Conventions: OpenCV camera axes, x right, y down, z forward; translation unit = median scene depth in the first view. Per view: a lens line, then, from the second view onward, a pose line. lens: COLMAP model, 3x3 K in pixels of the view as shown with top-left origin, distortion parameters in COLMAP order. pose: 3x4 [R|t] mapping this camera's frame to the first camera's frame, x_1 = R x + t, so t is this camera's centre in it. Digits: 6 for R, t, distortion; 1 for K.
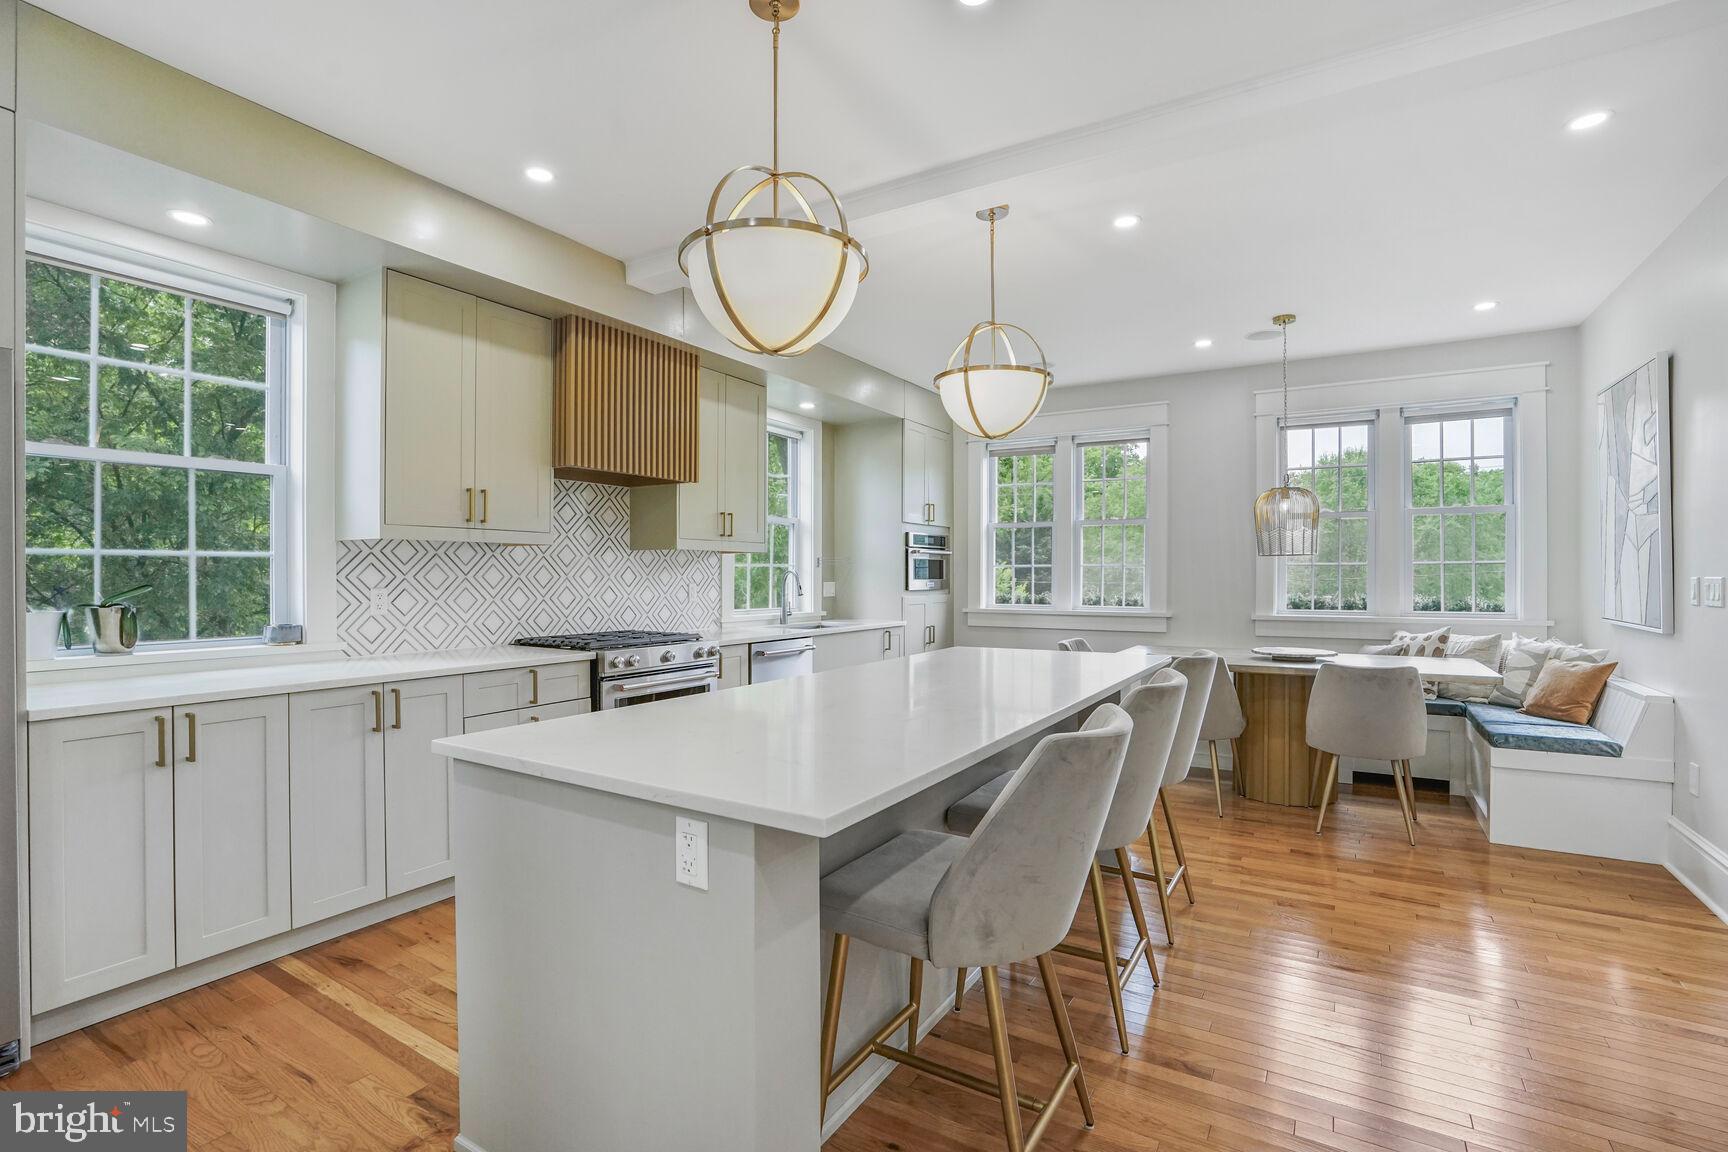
lens RADIAL K [[803.9, 0, 872.5], [0, 803.9, 575.9], [0, 0, 1]] dist [-0.035030, 0.004607]
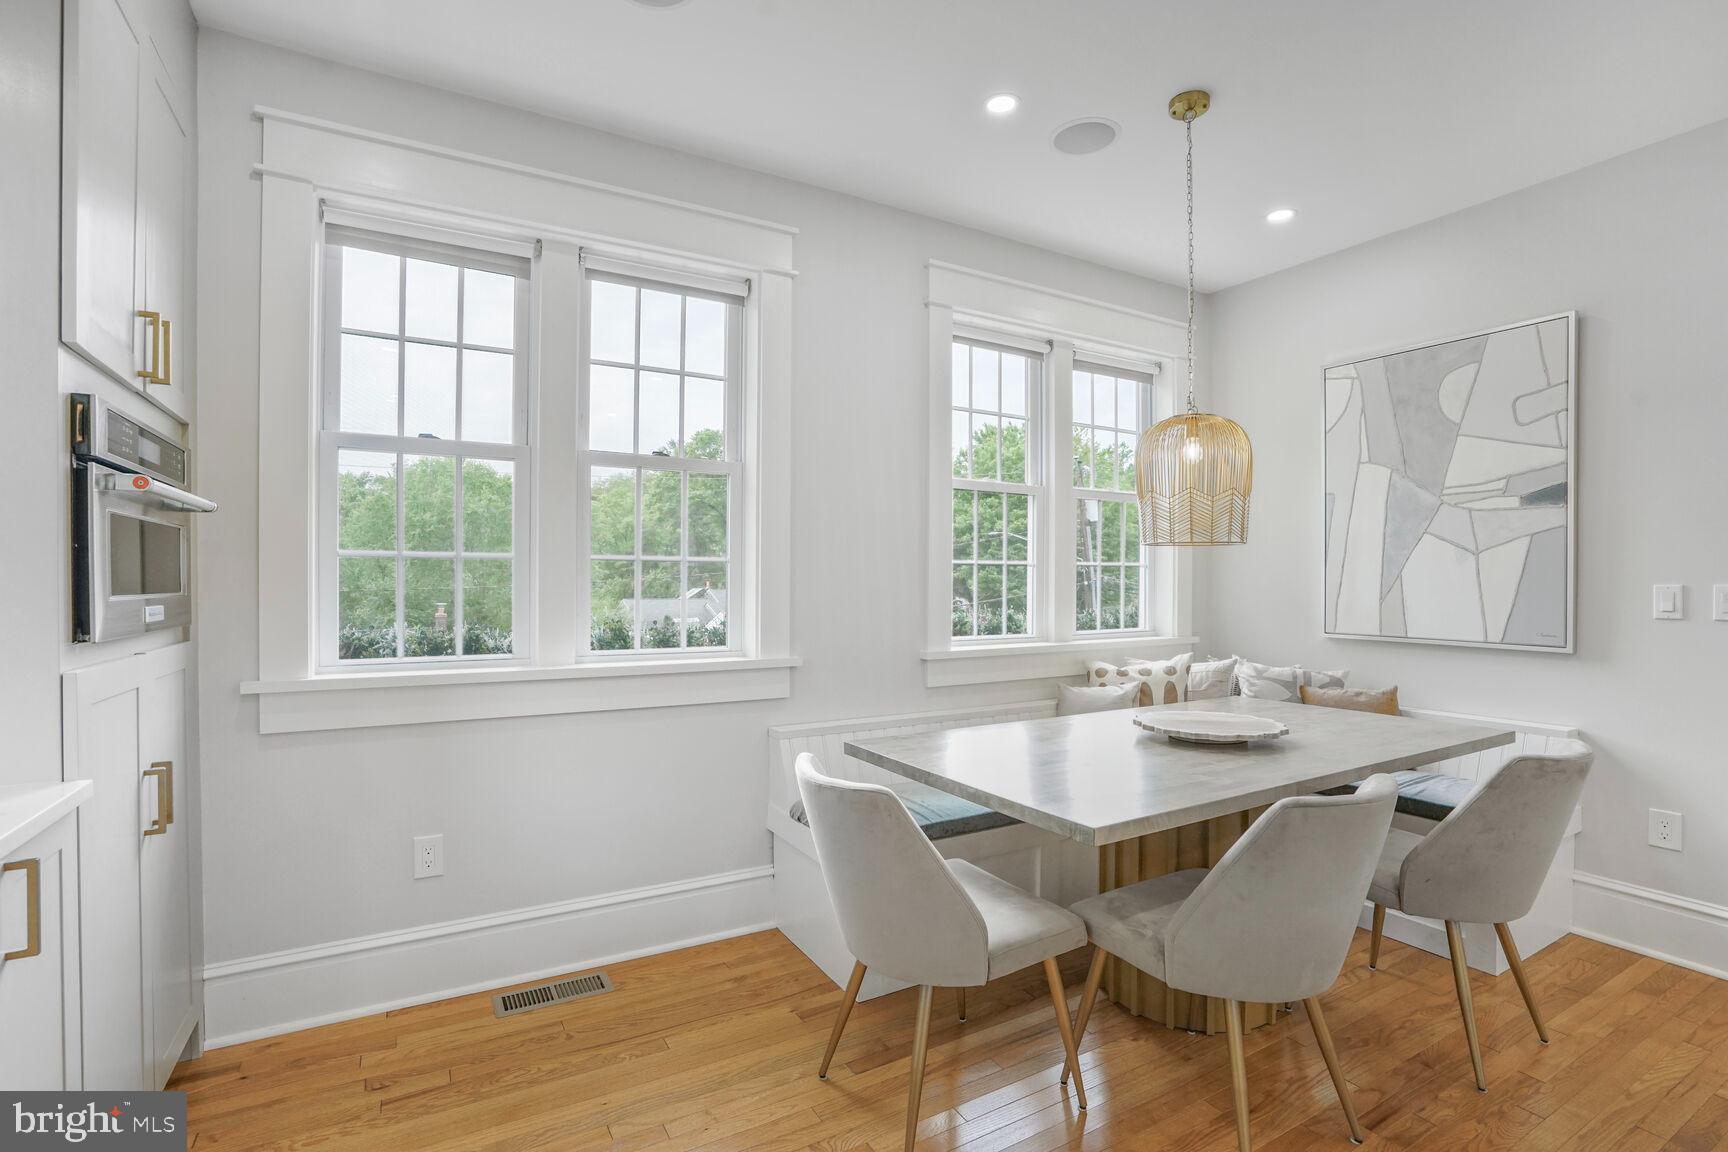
lens RADIAL K [[803.9, 0, 867.9], [0, 803.9, 579.4], [0, 0, 1]] dist [-0.035030, 0.004607]
pose [[0.490666, 0.001954, 0.871346, -0.061531], [0.000517, 0.999997, -0.002533, -0.001409], [-0.871348, 0.001693, 0.490663, 1.058972]]
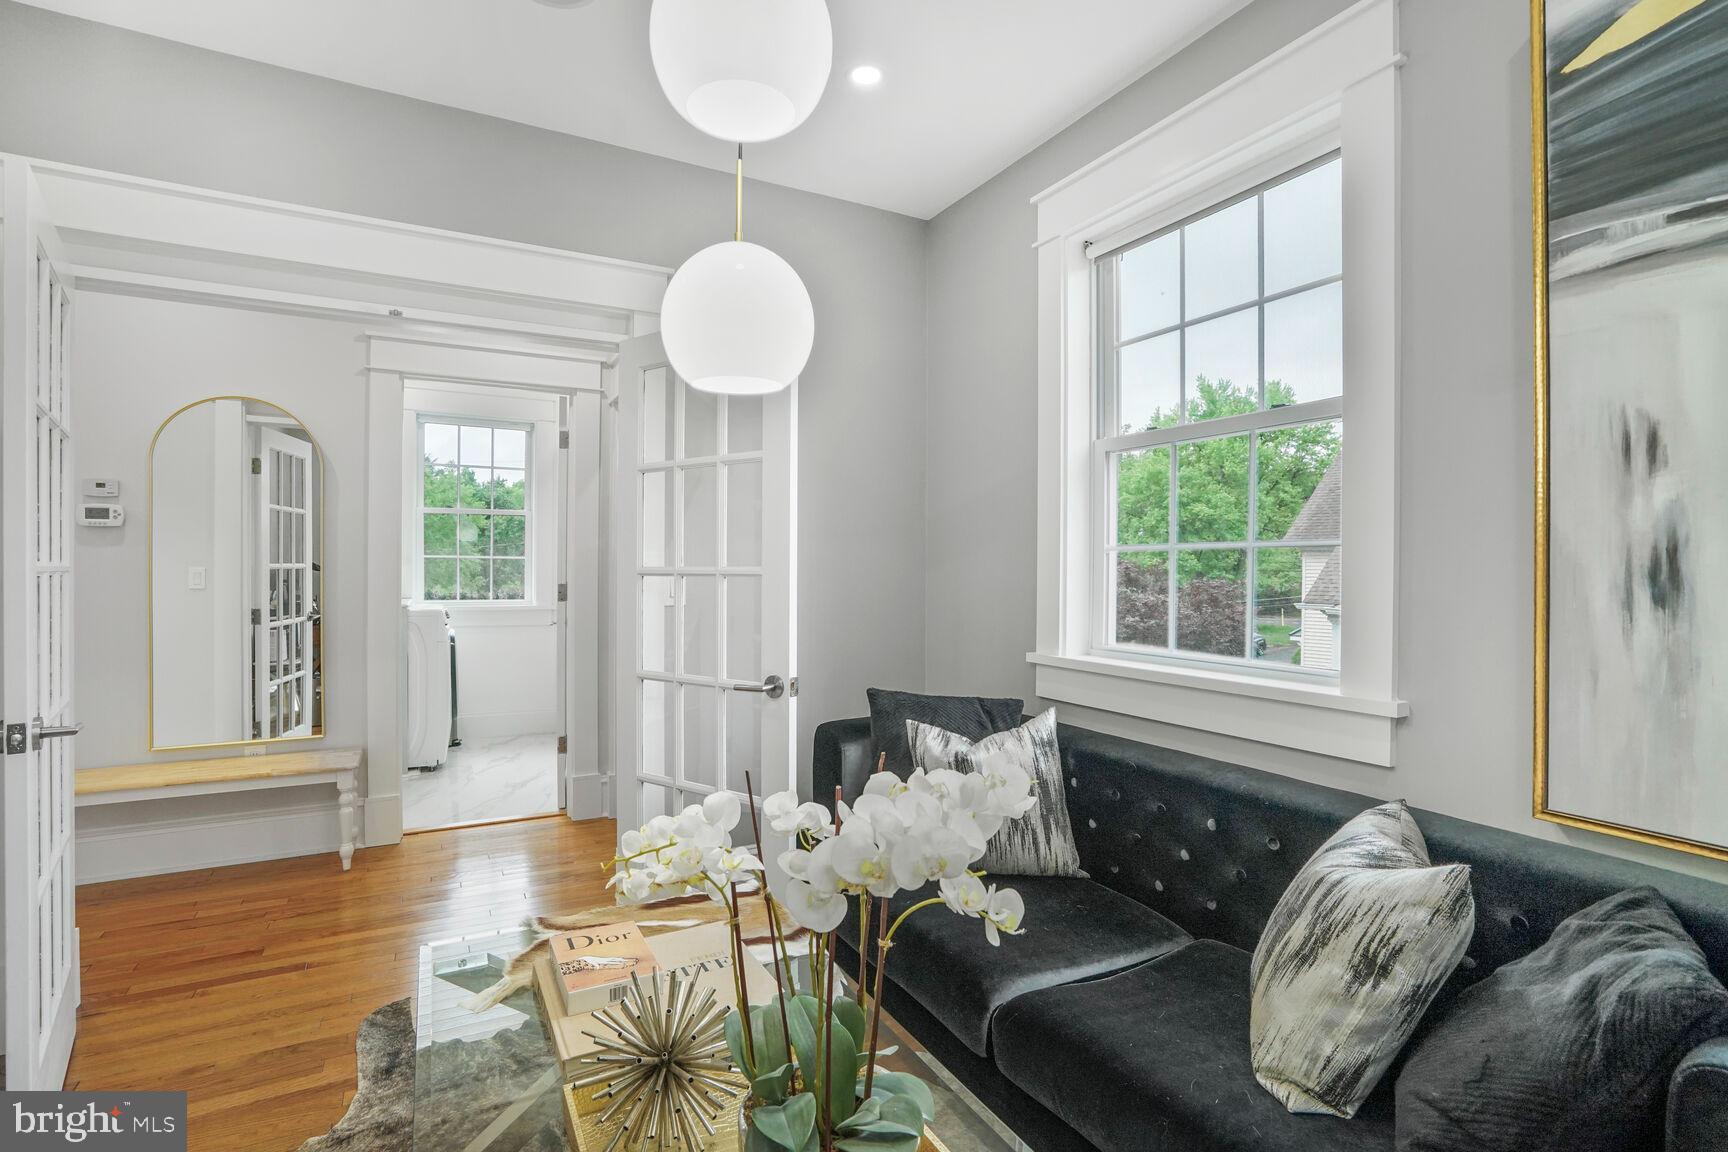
lens RADIAL K [[803.9, 0, 864.1], [0, 803.9, 579.2], [0, 0, 1]] dist [-0.035030, 0.004607]
pose [[0.867353, 0.011607, -0.497559, 0.437251], [-0.012173, 0.999924, 0.002106, -0.001631], [0.497545, 0.004230, 0.867428, 0.964534]]
